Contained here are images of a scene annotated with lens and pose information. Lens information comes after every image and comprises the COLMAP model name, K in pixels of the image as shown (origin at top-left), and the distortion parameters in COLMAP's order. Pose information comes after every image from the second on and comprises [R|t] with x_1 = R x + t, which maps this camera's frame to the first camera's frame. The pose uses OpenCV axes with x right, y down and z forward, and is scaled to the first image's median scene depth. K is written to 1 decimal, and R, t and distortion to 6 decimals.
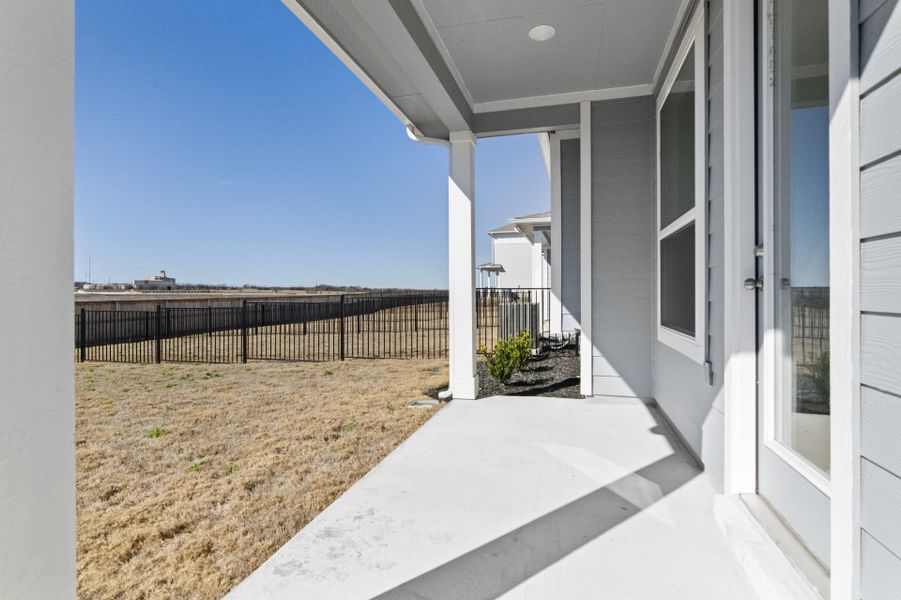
lens RADIAL K [[440.8, 0, 452.7], [0, 440.8, 295.9], [0, 0, 1]] dist [-0.003726, 0.000397]
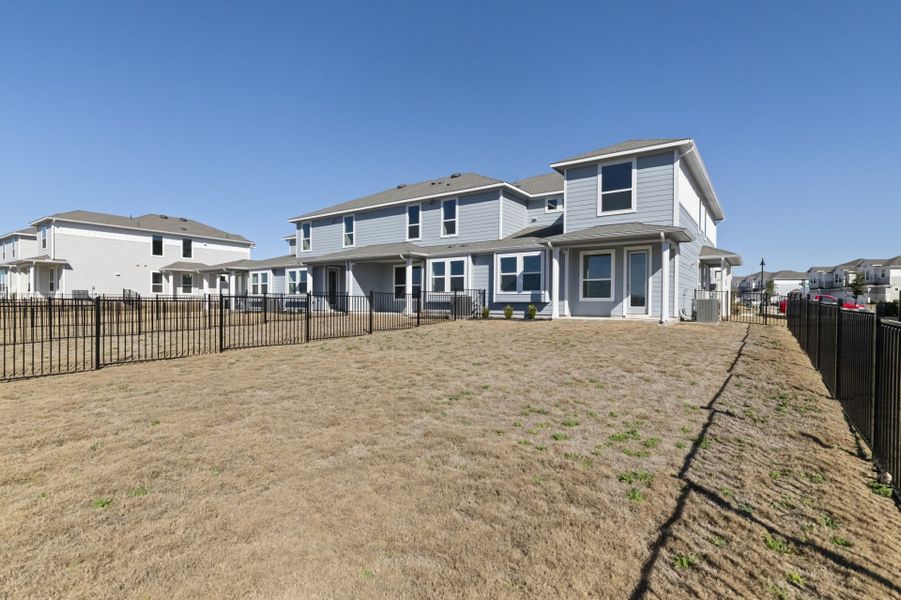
lens RADIAL K [[440.8, 0, 446.1], [0, 440.8, 304.9], [0, 0, 1]] dist [-0.003726, 0.000397]
pose [[0.362558, 0.001412, 0.931960, -0.994333], [0.000663, 0.999998, -0.001773, 0.033649], [-0.931961, 0.001260, 0.362557, 0.130895]]
